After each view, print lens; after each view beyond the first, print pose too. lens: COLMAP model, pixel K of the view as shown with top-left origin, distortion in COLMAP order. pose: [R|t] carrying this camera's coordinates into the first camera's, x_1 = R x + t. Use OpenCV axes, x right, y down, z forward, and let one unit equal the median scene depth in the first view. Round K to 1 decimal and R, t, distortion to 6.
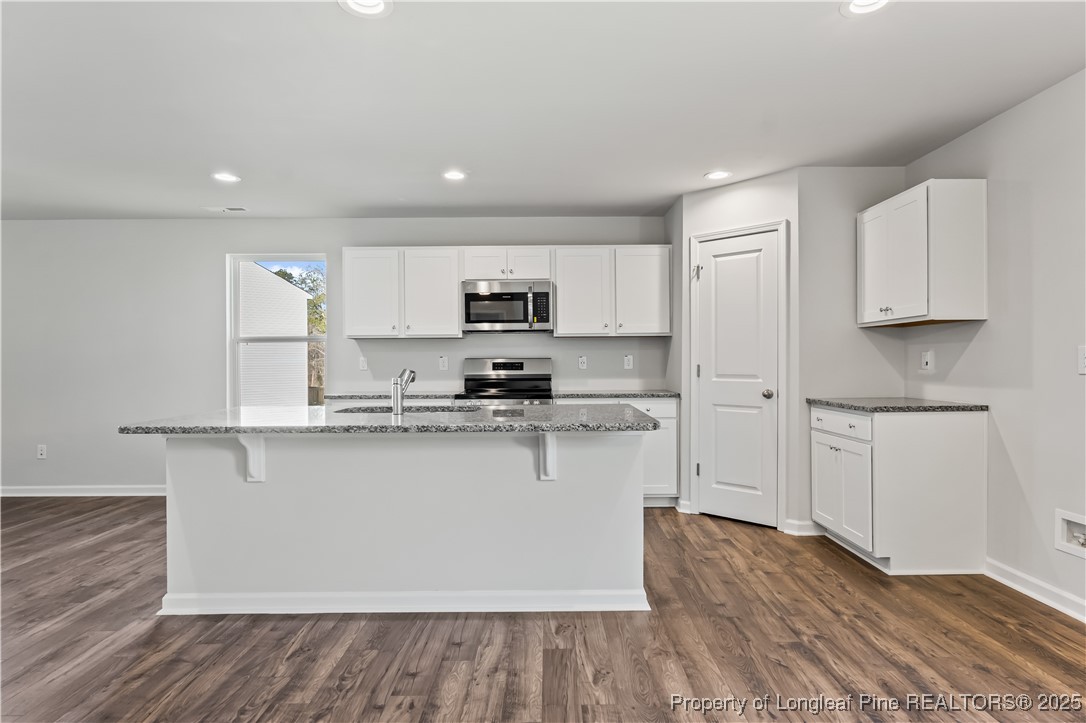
lens RADIAL K [[593.9, 0, 543.0], [0, 593.9, 361.5], [0, 0, 1]] dist [-0.001539, -0.000521]
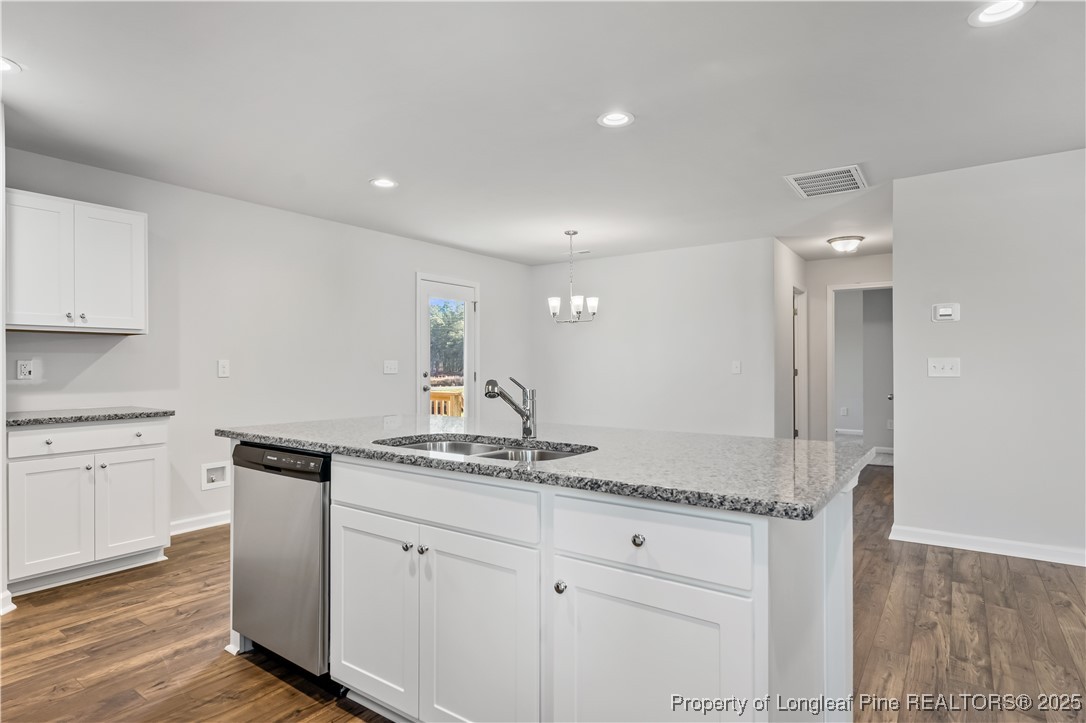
lens RADIAL K [[593.9, 0, 543.0], [0, 593.9, 361.5], [0, 0, 1]] dist [-0.001539, -0.000521]
pose [[-0.812667, 0.005249, 0.582704, -0.583112], [0.002127, 0.999979, -0.006042, -0.007631], [-0.582724, -0.003671, -0.812662, 1.326603]]
